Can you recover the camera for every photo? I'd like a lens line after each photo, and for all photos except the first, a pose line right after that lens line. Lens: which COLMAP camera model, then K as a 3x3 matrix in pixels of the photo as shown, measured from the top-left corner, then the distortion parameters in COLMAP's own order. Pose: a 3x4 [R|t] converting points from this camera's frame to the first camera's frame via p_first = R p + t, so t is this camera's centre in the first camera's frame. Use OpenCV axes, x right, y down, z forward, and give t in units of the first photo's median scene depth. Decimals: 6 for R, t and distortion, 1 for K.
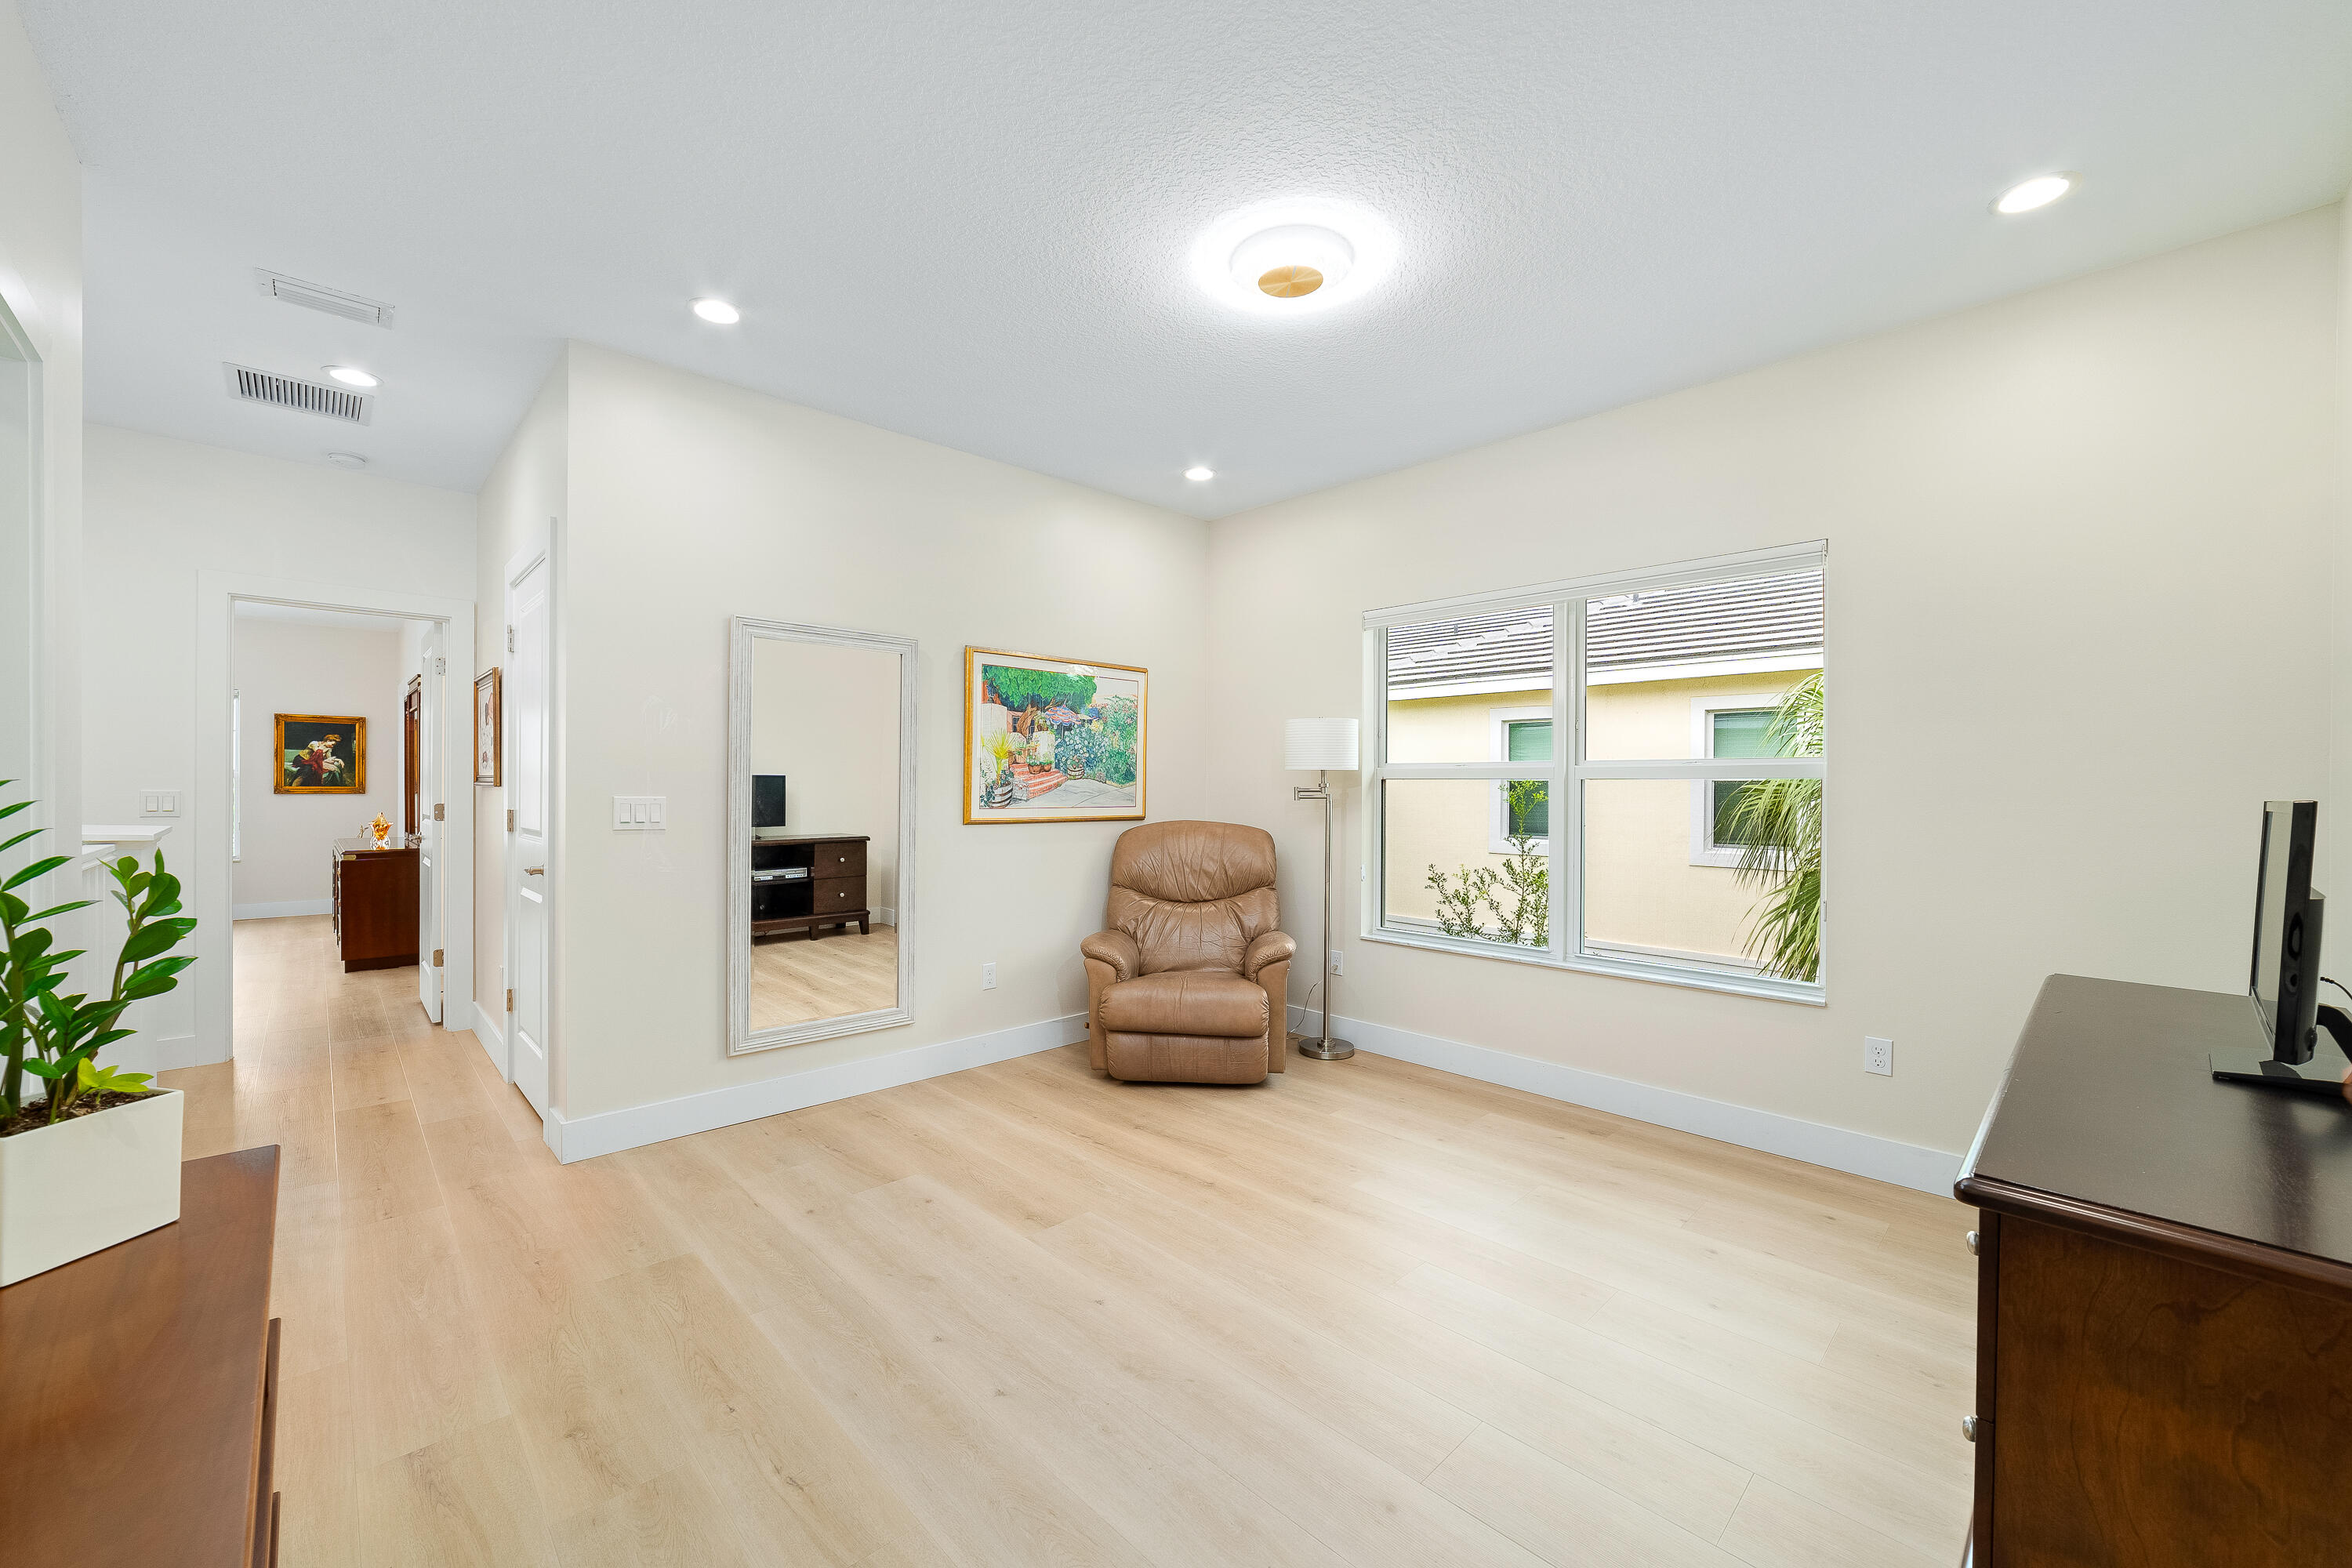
lens RADIAL K [[917.9, 0, 1167.3], [0, 917.9, 788.8], [0, 0, 1]] dist [-0.020437, 0.009101]
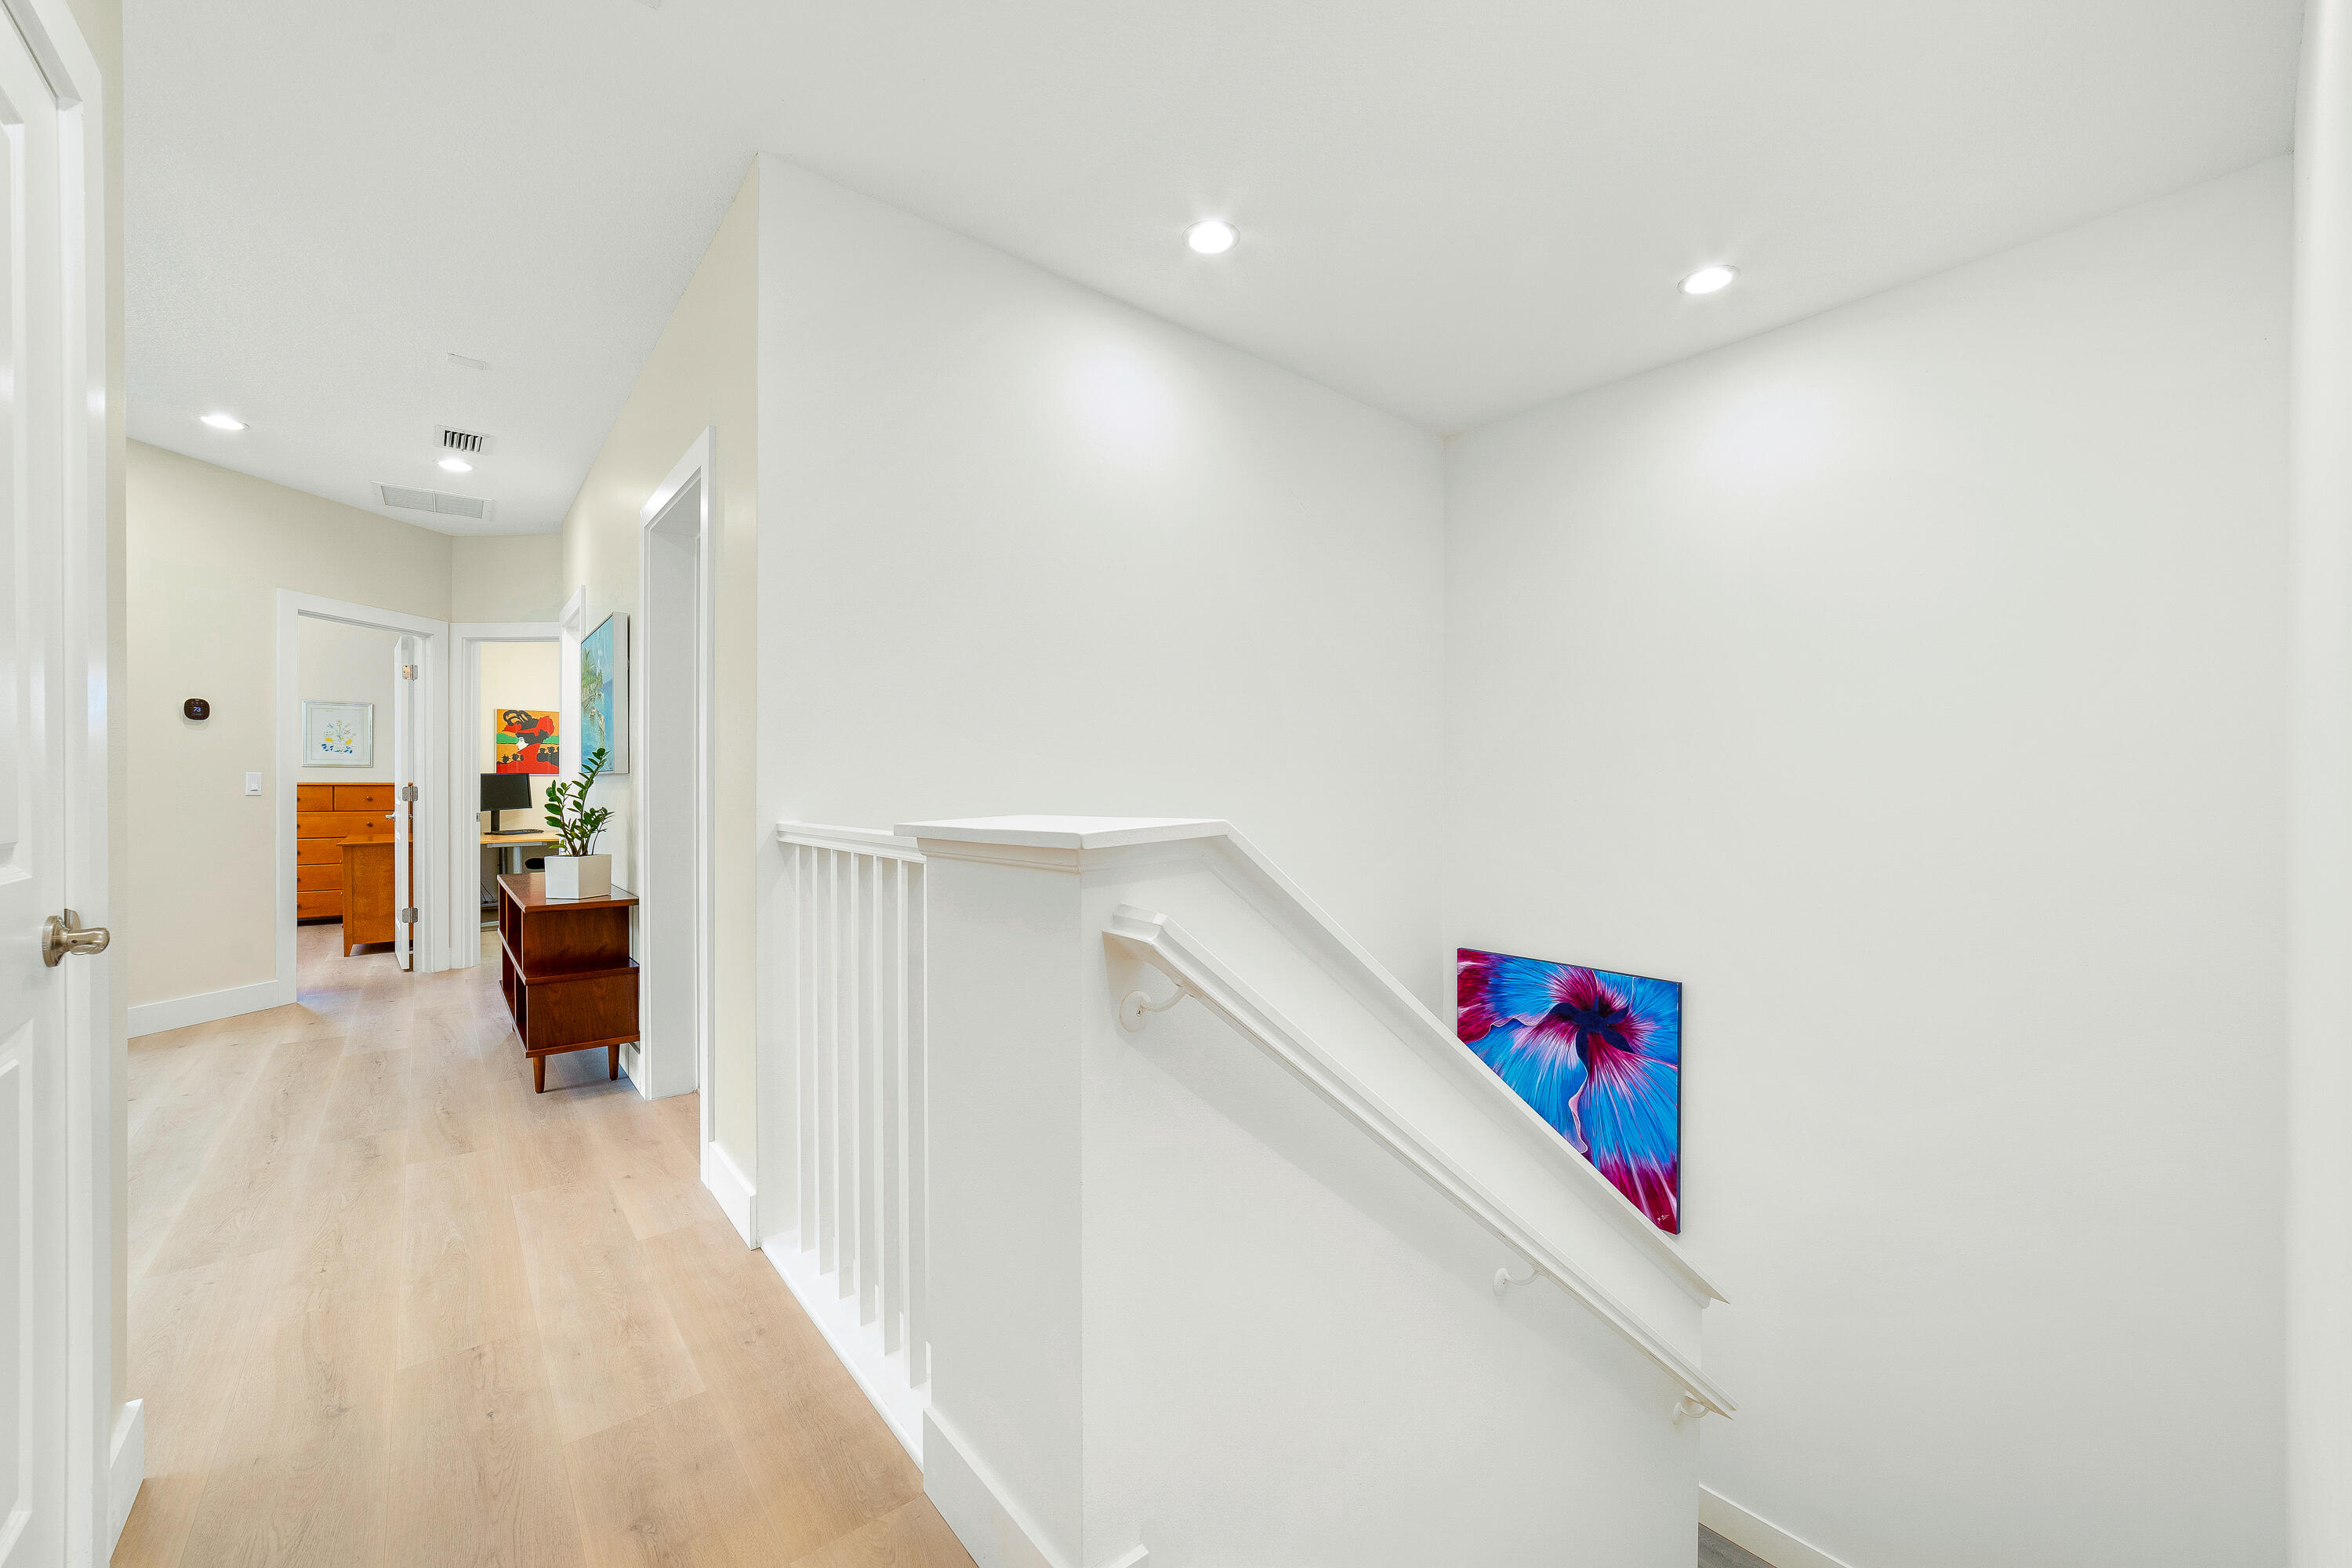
lens RADIAL K [[917.9, 0, 1167.3], [0, 917.9, 788.8], [0, 0, 1]] dist [-0.020437, 0.009101]
pose [[-0.997459, -0.001074, 0.071237, -0.905824], [-0.000645, 0.999982, 0.006047, 0.022659], [-0.071242, 0.005986, -0.997441, 1.044556]]
